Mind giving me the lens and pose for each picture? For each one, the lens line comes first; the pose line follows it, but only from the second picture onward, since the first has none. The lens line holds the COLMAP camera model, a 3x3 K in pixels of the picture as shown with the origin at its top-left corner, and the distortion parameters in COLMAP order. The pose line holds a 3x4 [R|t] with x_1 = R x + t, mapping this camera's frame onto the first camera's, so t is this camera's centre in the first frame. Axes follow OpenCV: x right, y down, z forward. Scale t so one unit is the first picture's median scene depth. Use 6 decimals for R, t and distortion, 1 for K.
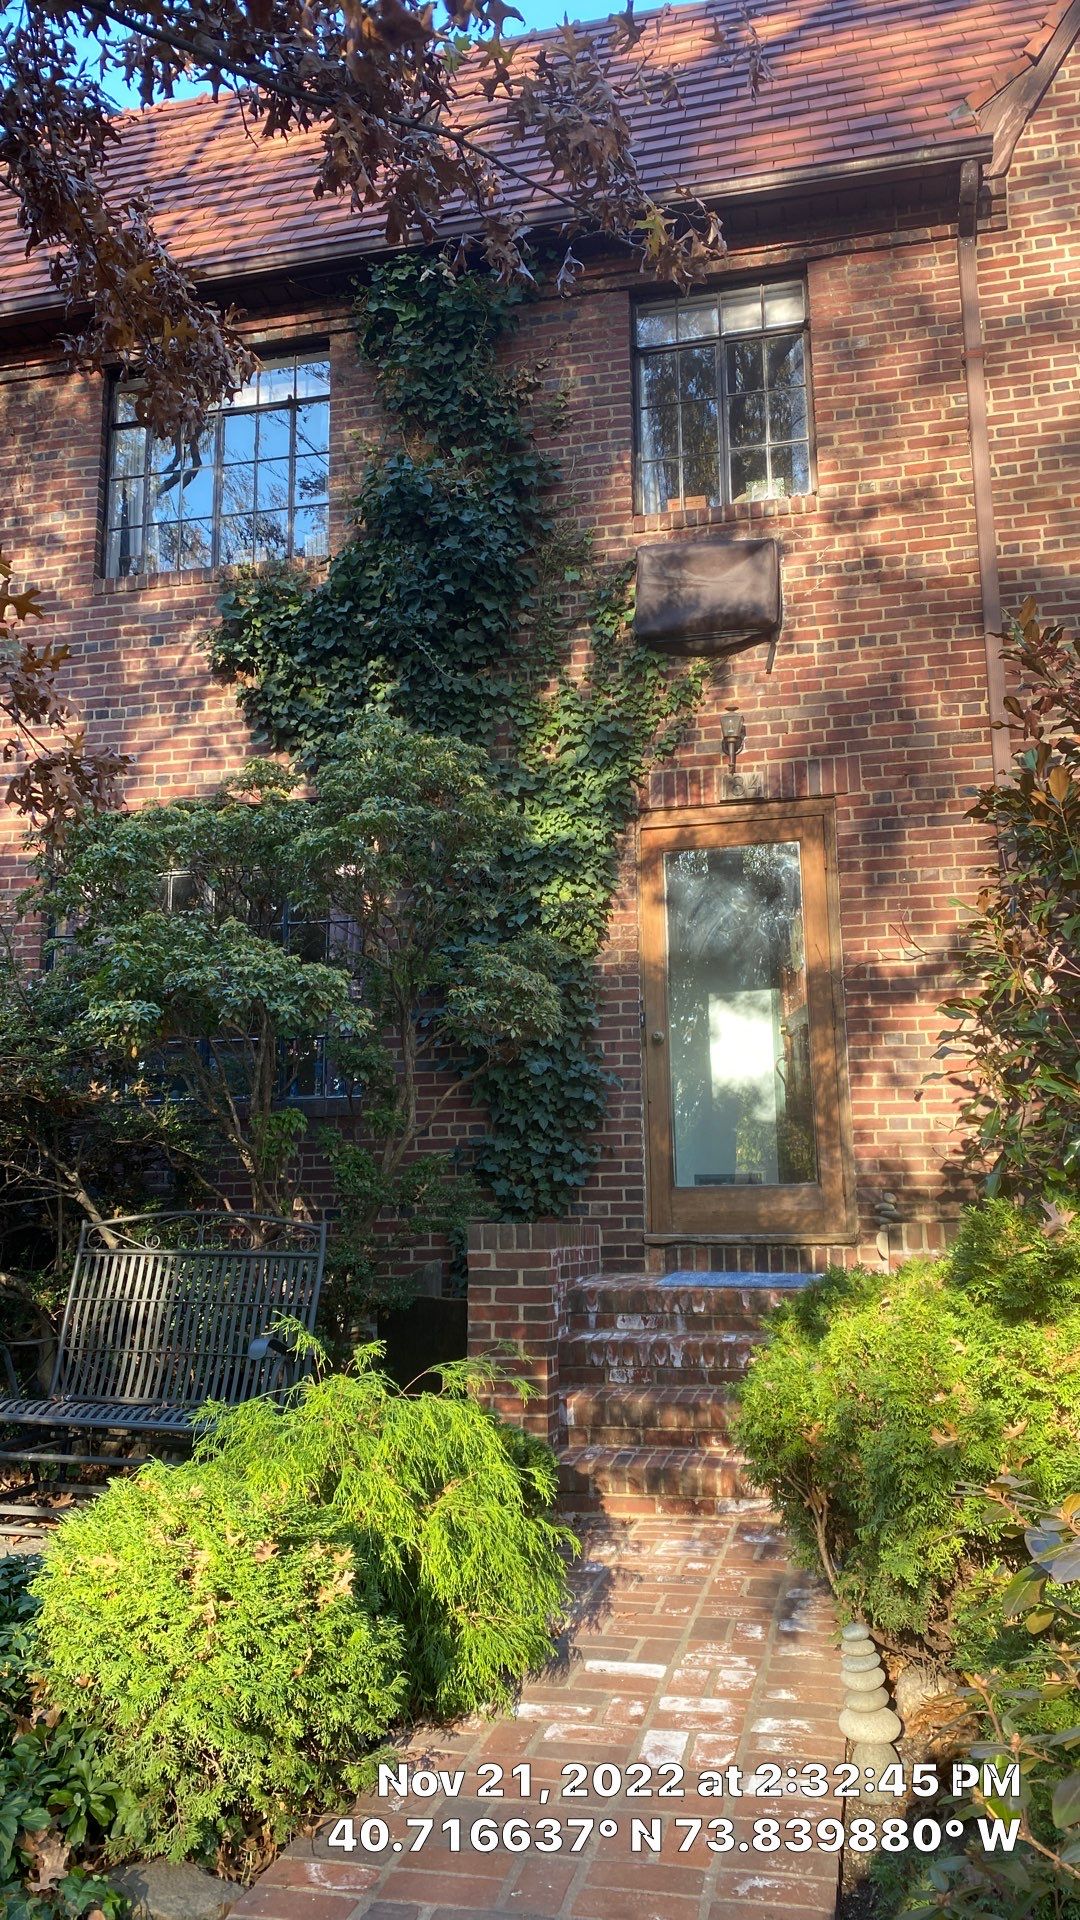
lens RADIAL K [[1403.7, 0, 547.9], [0, 1403.7, 1021.9], [0, 0, 1]] dist [0.102708, -0.157762]
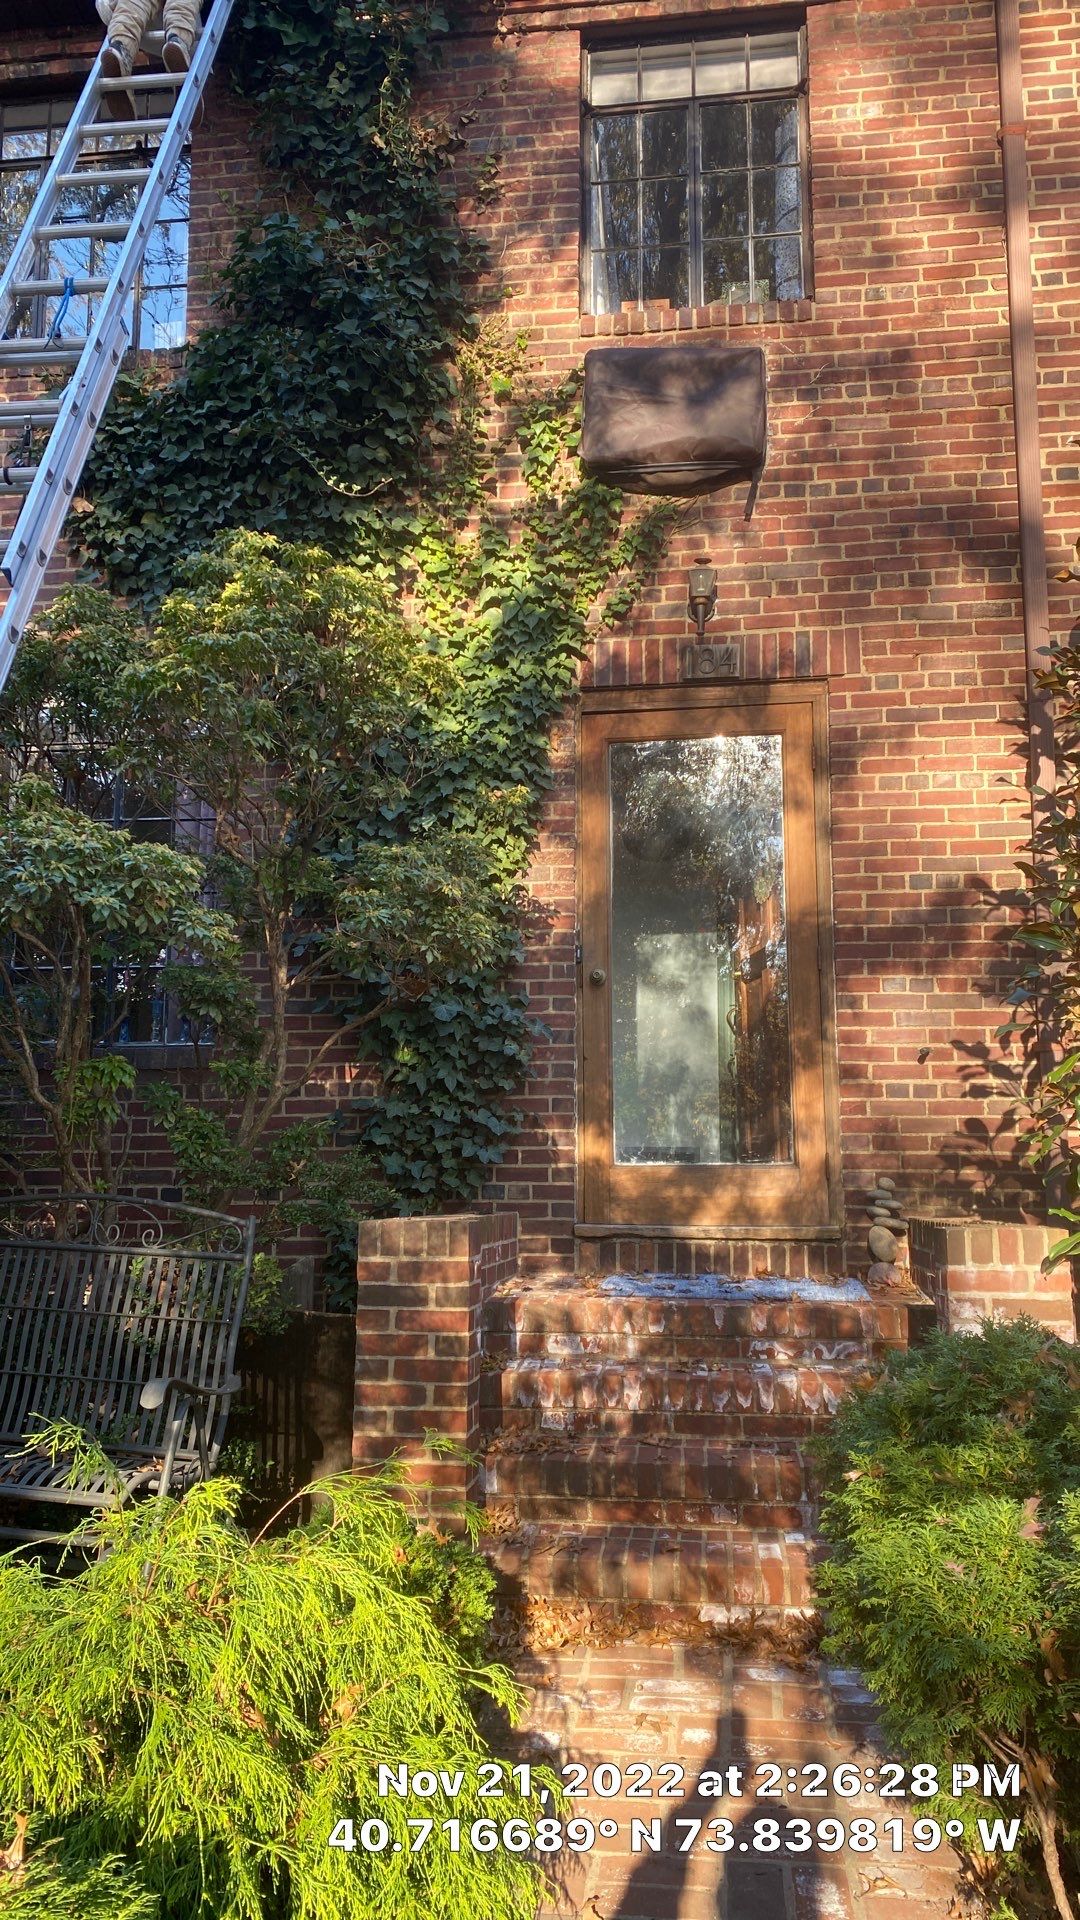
lens RADIAL K [[1434.2, 0, 567.7], [0, 1434.2, 1012.2], [0, 0, 1]] dist [0.034524, -0.035288]
pose [[0.994088, 0.022845, 0.106146, -0.023853], [-0.025229, 0.999457, 0.021178, 0.014432], [-0.105605, -0.023730, 0.994125, 0.200368]]
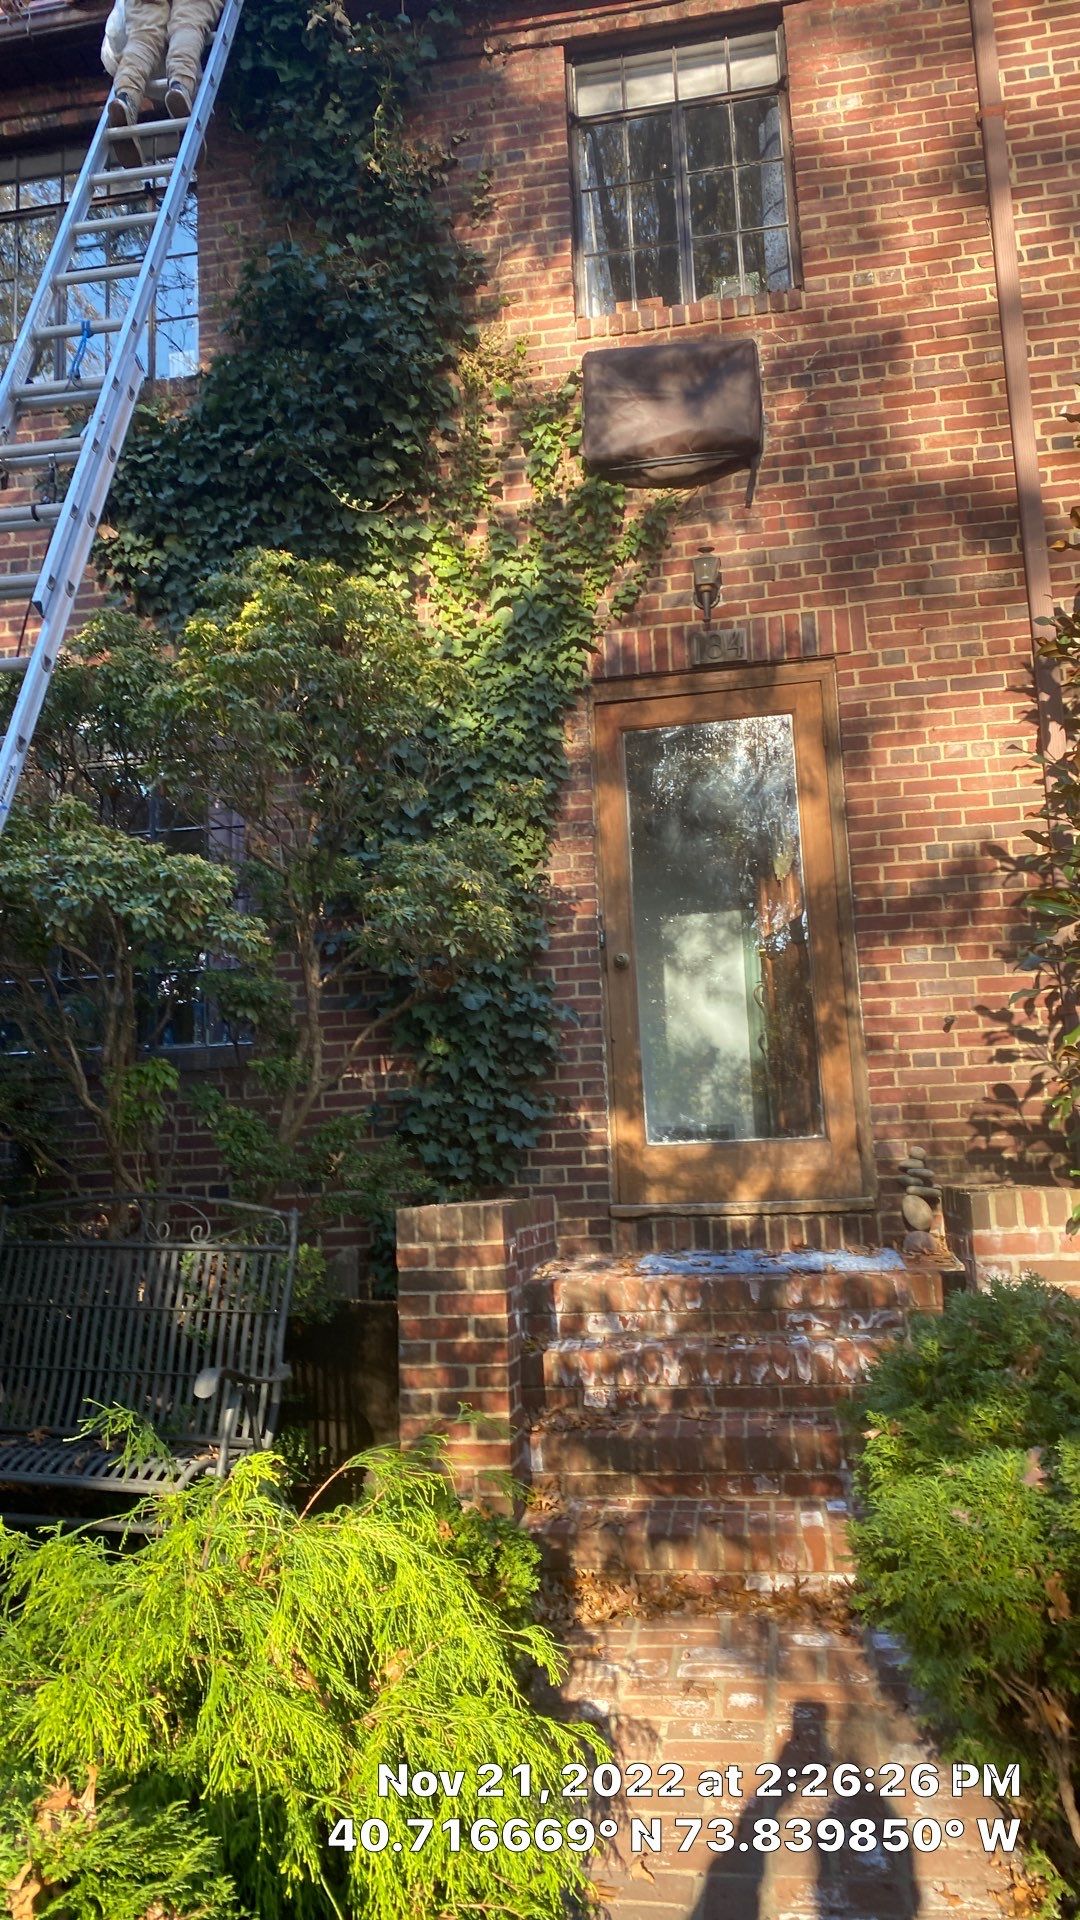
lens RADIAL K [[1433.1, 0, 537.3], [0, 1433.1, 965.5], [0, 0, 1]] dist [0.039145, -0.040310]
pose [[0.998063, -0.021578, 0.058356, -0.018517], [0.021615, 0.999766, -0.000007, 0.012988], [-0.058342, 0.001269, 0.998296, 0.183700]]
